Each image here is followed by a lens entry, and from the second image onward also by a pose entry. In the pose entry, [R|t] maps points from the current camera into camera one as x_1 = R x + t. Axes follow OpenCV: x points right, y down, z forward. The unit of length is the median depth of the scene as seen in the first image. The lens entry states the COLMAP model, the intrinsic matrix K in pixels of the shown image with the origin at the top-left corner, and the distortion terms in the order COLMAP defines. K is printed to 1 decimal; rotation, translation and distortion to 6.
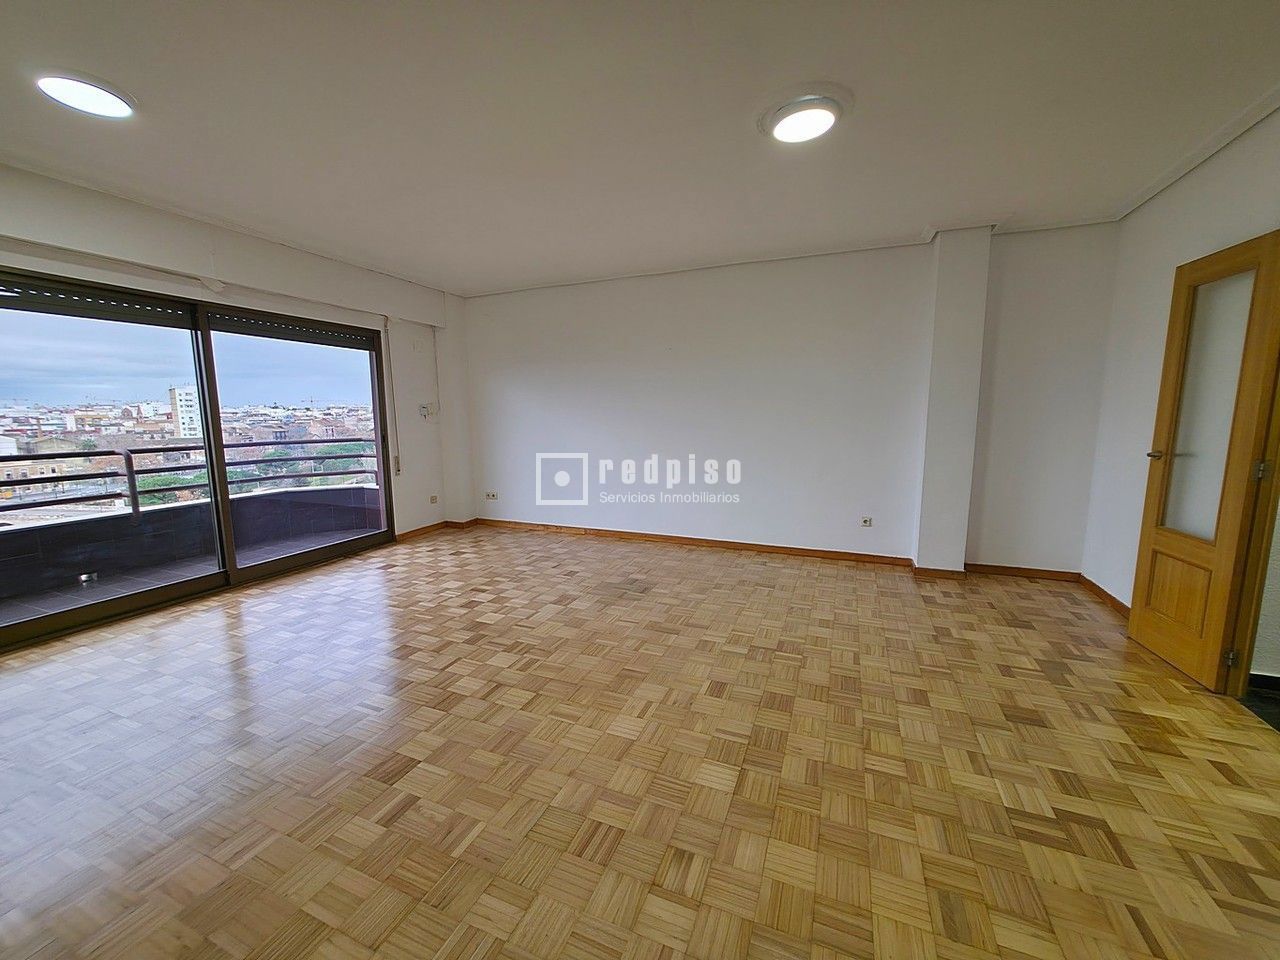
lens RADIAL K [[506.9, 0, 640.0], [0, 506.9, 482.2], [0, 0, 1]] dist [0.001490, 0.000300]
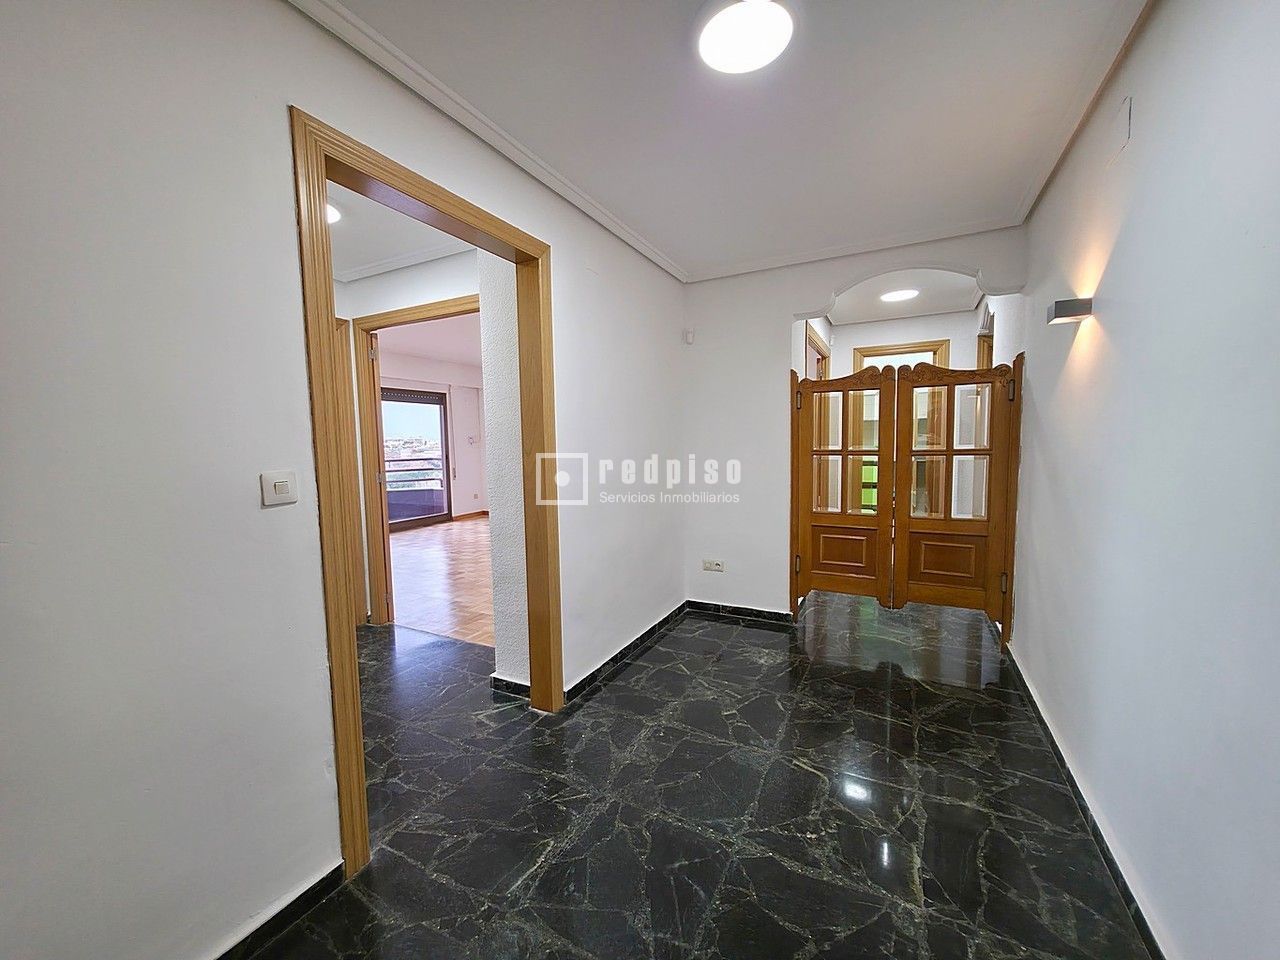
lens RADIAL K [[506.9, 0, 638.7], [0, 506.9, 480.8], [0, 0, 1]] dist [0.001490, 0.000300]
pose [[0.996338, -0.006521, -0.085258, 0.256860], [0.001515, 0.998277, -0.058654, 0.086184], [0.085494, 0.058310, 0.994631, -0.582430]]
